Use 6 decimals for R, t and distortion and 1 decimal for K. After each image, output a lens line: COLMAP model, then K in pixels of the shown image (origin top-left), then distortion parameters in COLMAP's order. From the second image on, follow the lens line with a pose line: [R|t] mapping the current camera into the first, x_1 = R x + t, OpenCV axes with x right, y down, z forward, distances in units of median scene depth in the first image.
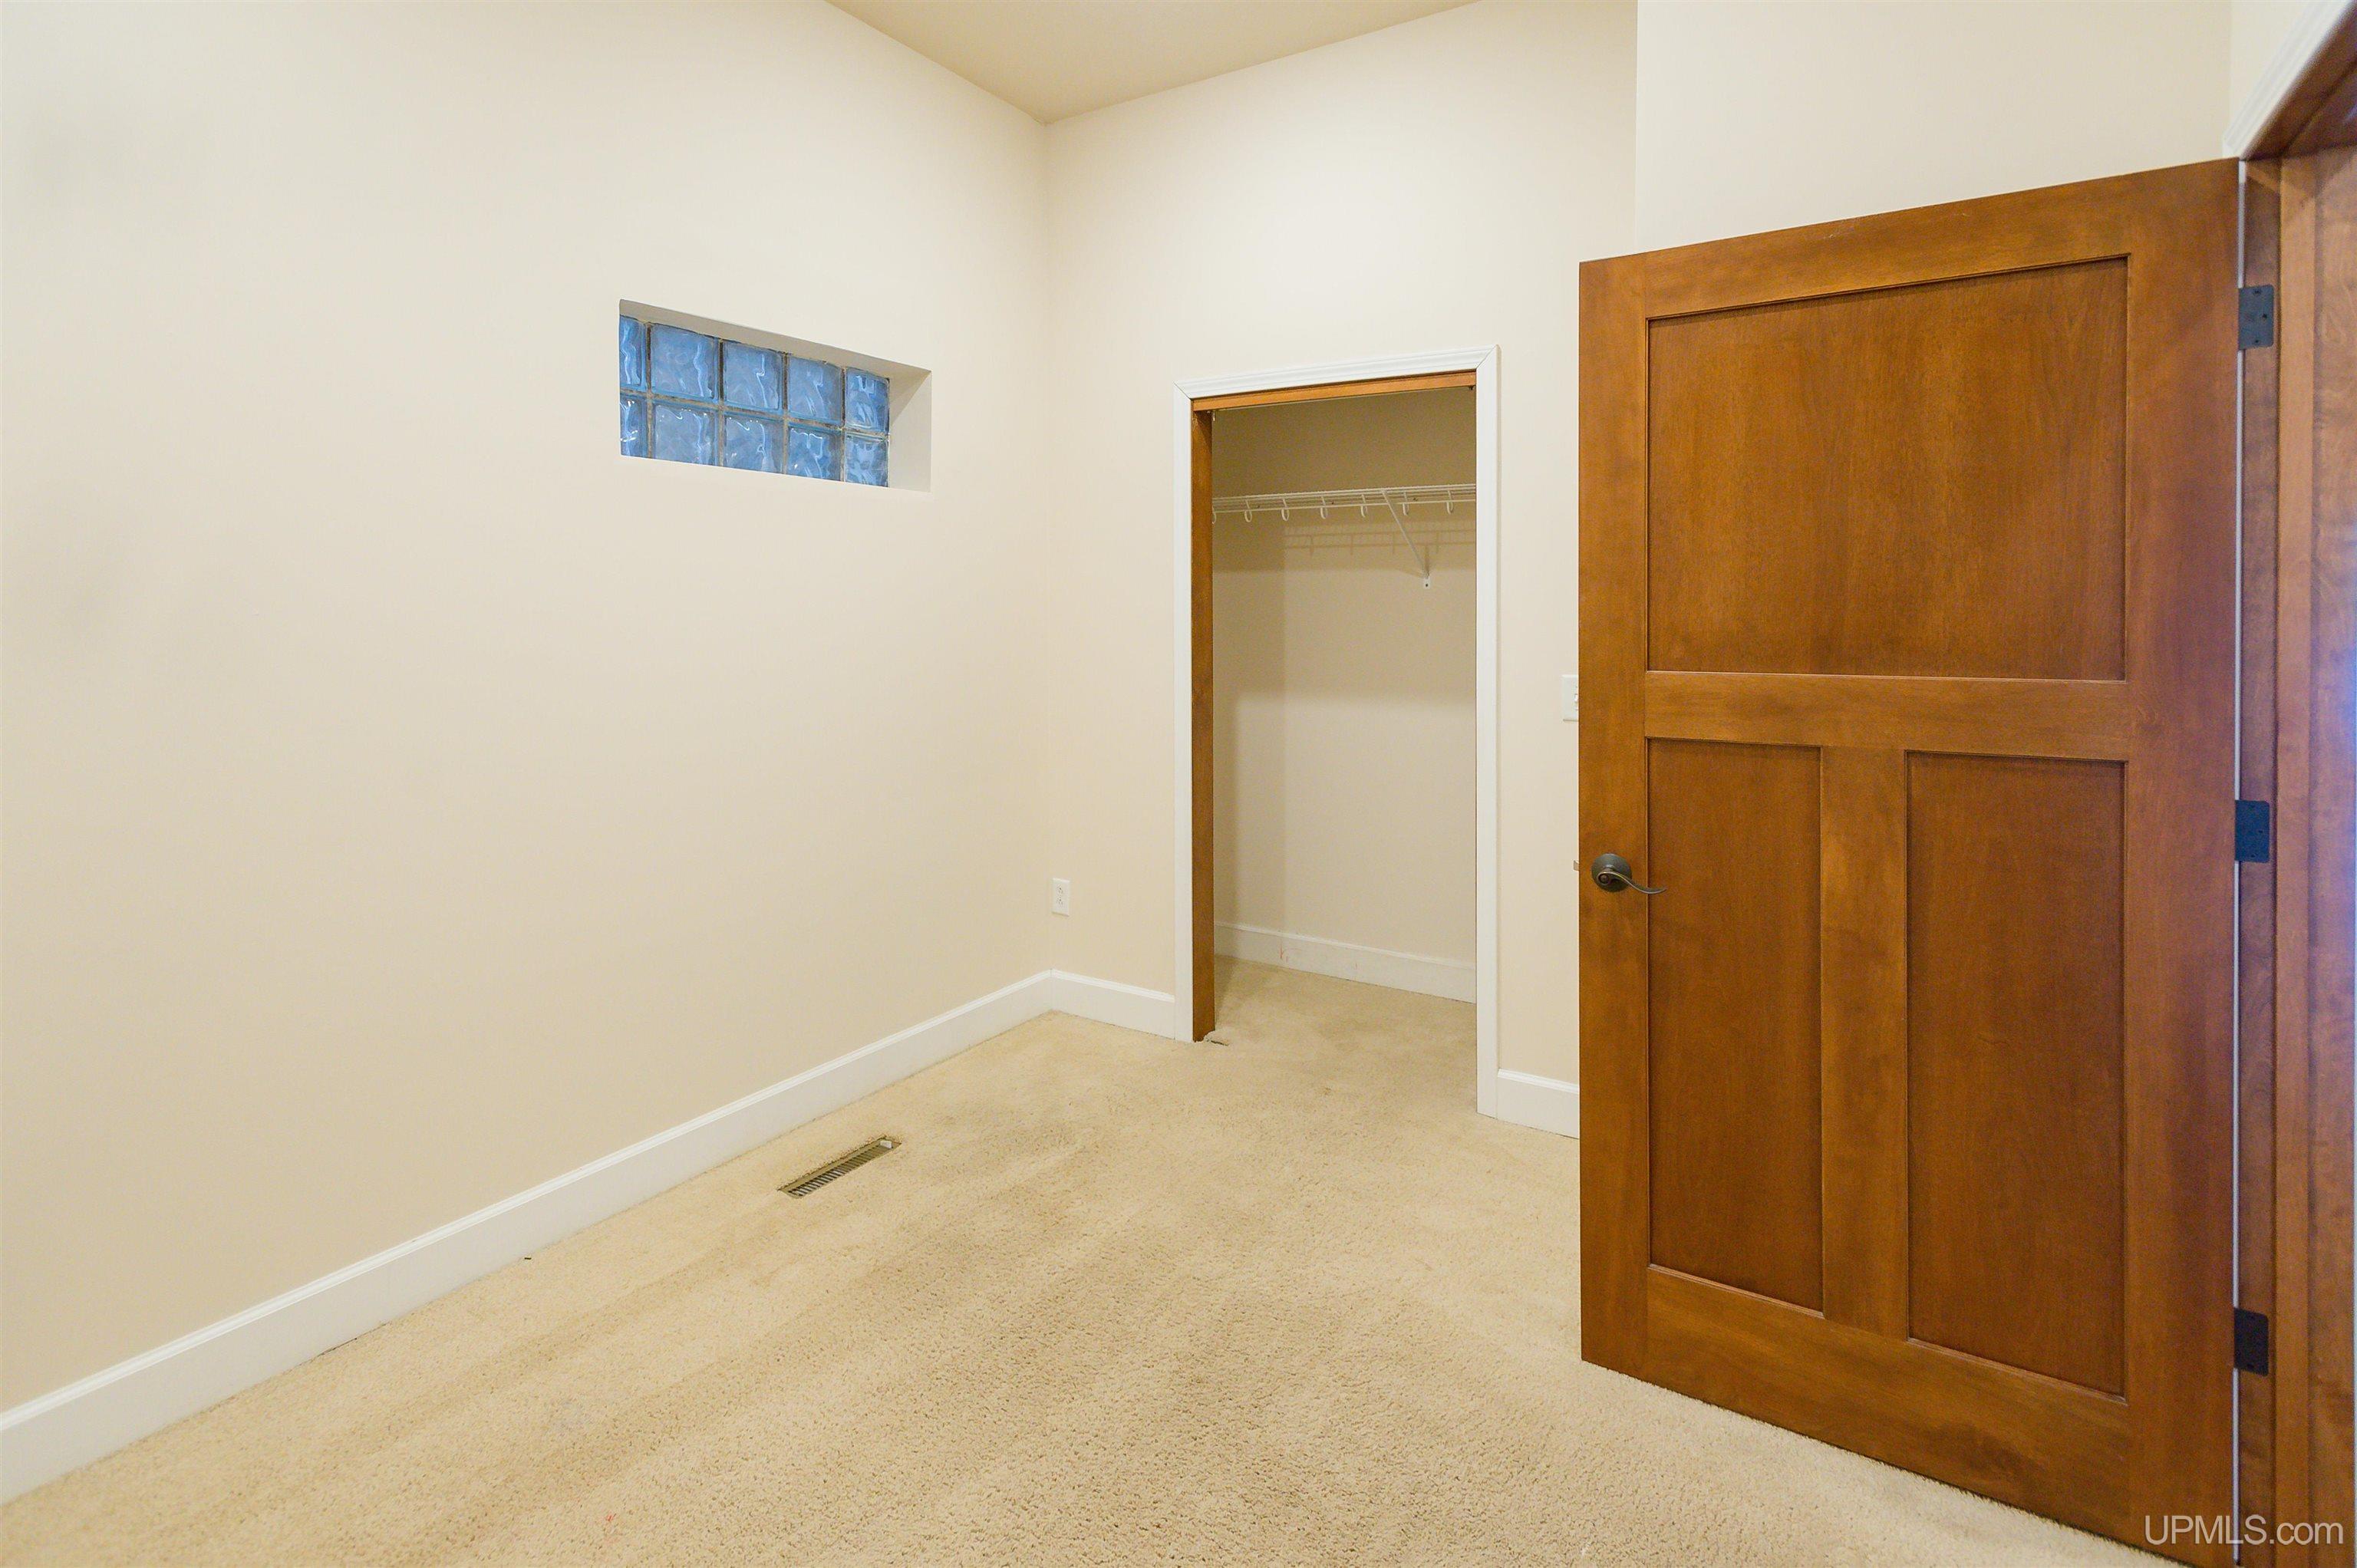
lens RADIAL K [[1149.5, 0, 1176.3], [0, 1149.5, 613.8], [0, 0, 1]] dist [-0.000590, 0.000683]
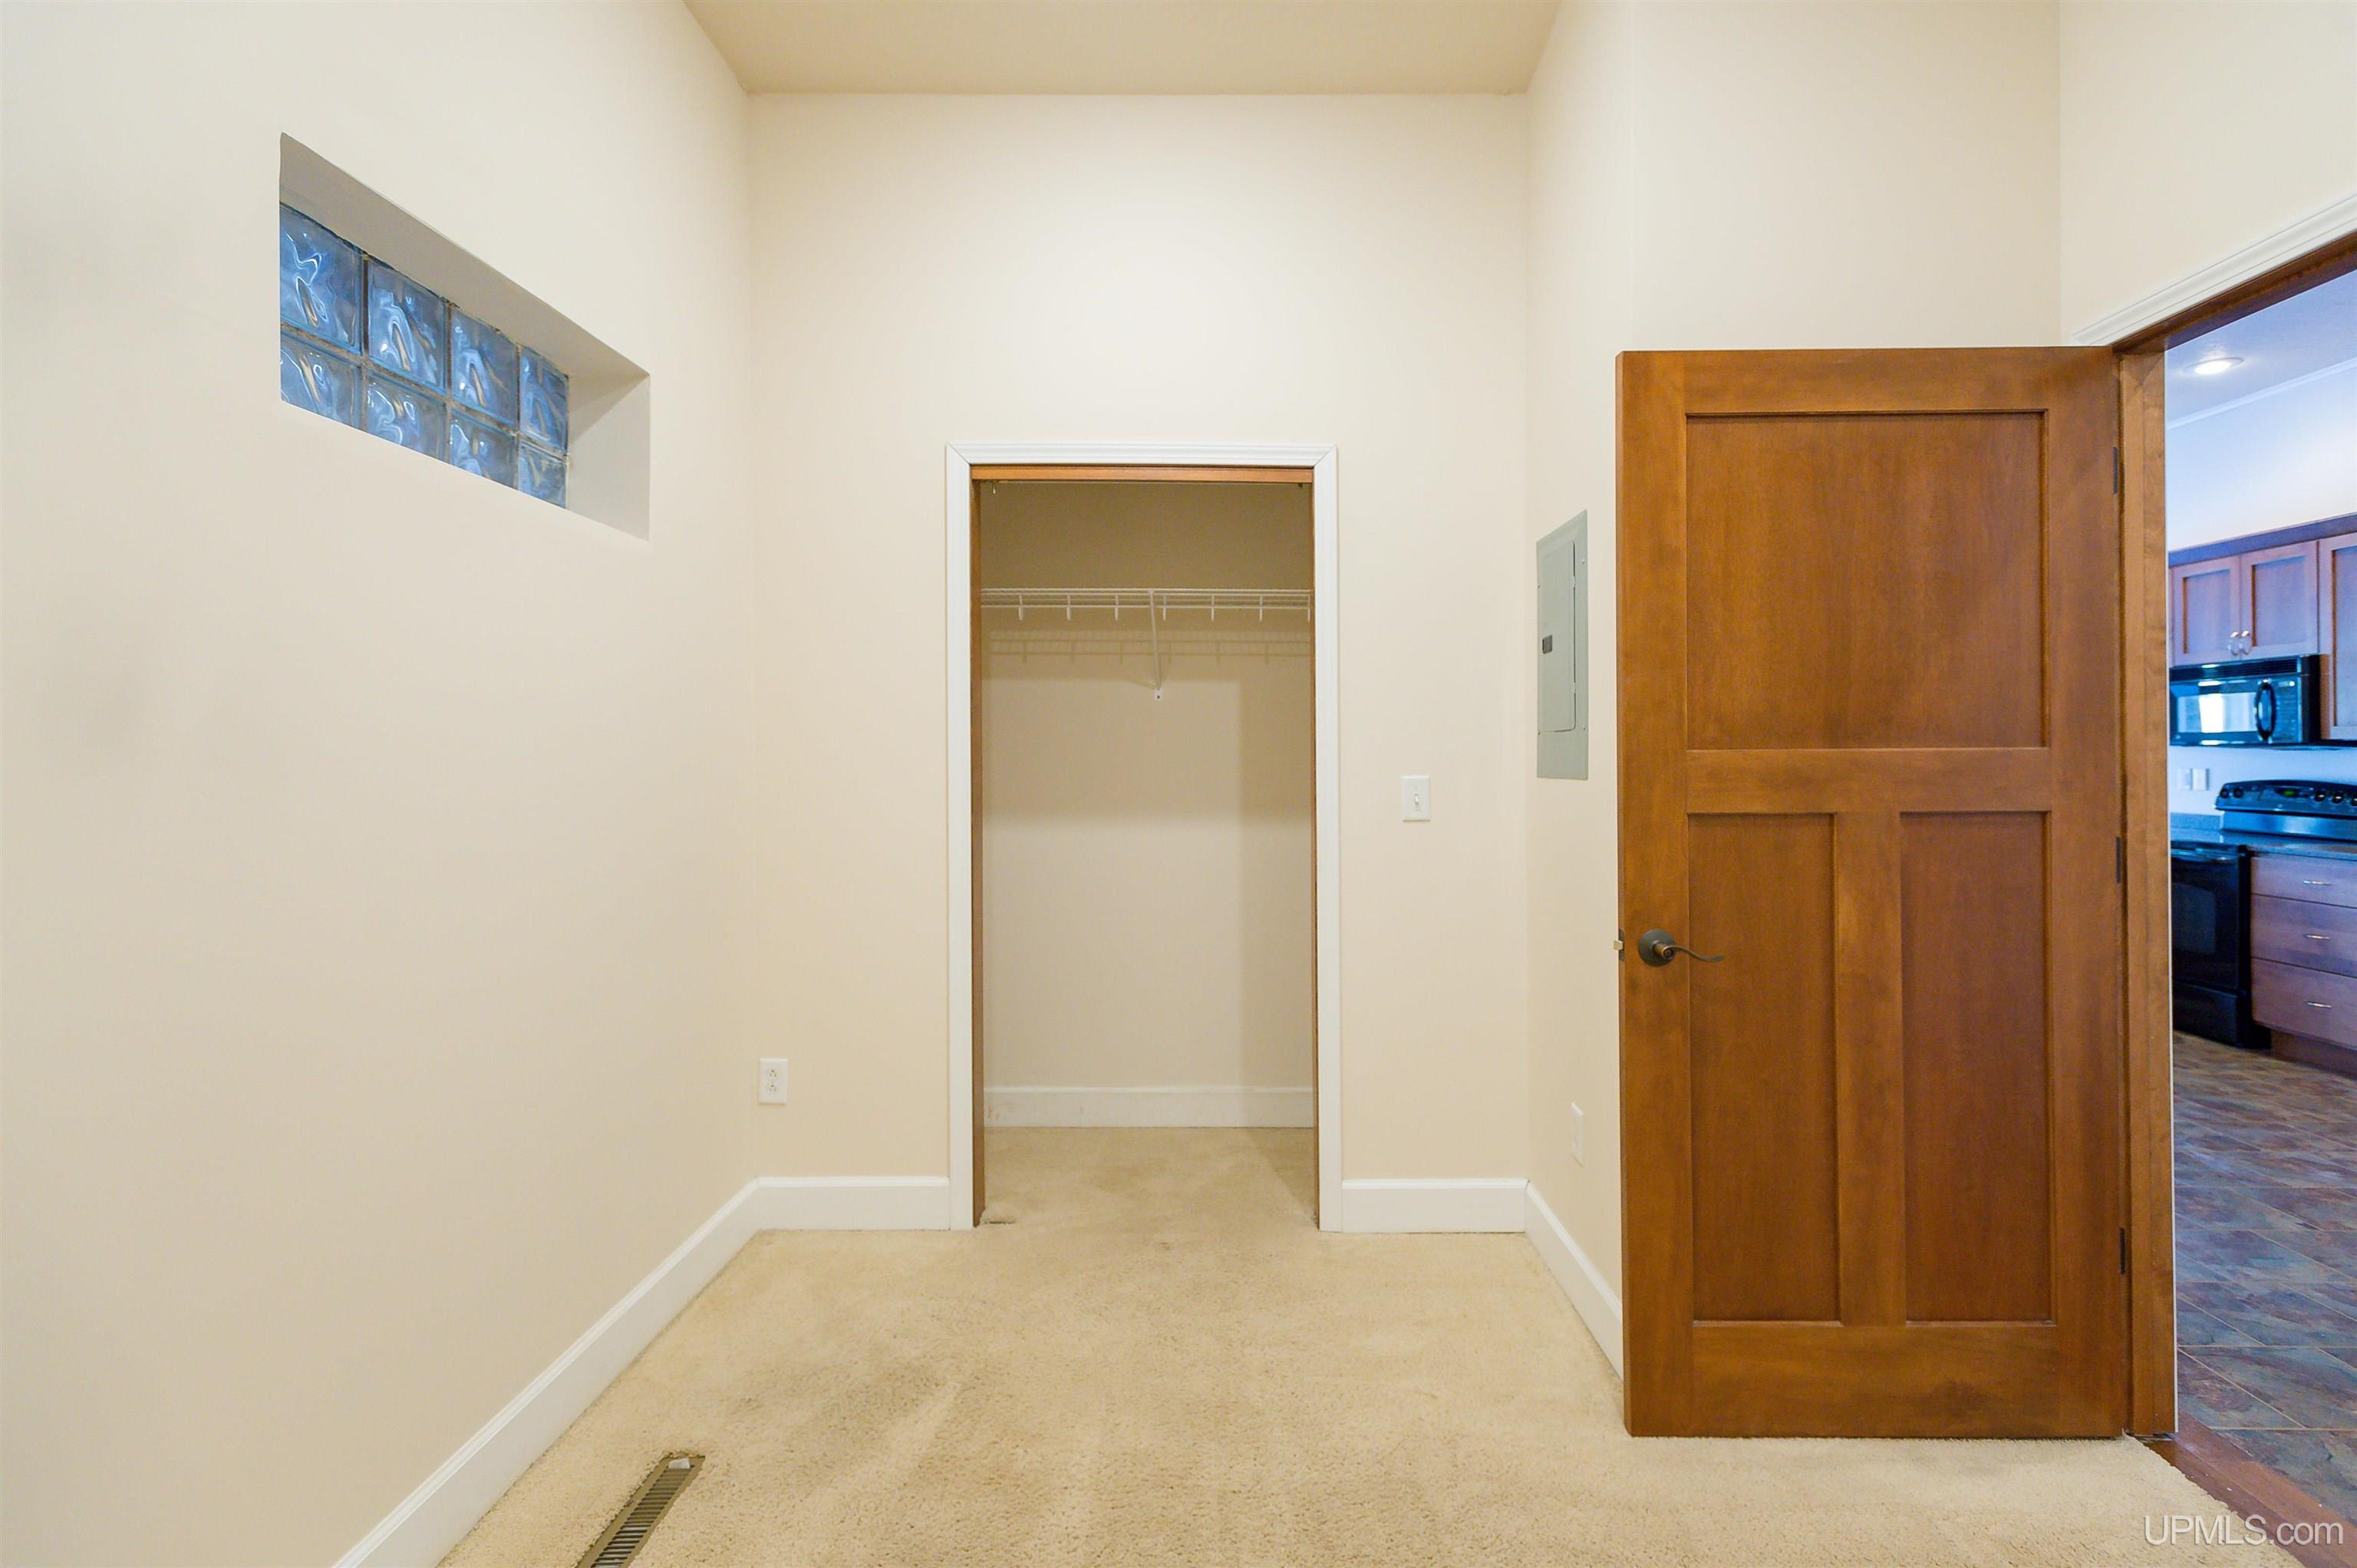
lens RADIAL K [[1152.4, 0, 1203.2], [0, 1152.4, 745.1], [0, 0, 1]] dist [0.003607, -0.000115]
pose [[0.846501, 0.002994, 0.532379, -0.543438], [0.003887, 0.999923, -0.011805, 0.058012], [-0.532374, 0.012063, 0.846424, 0.362818]]
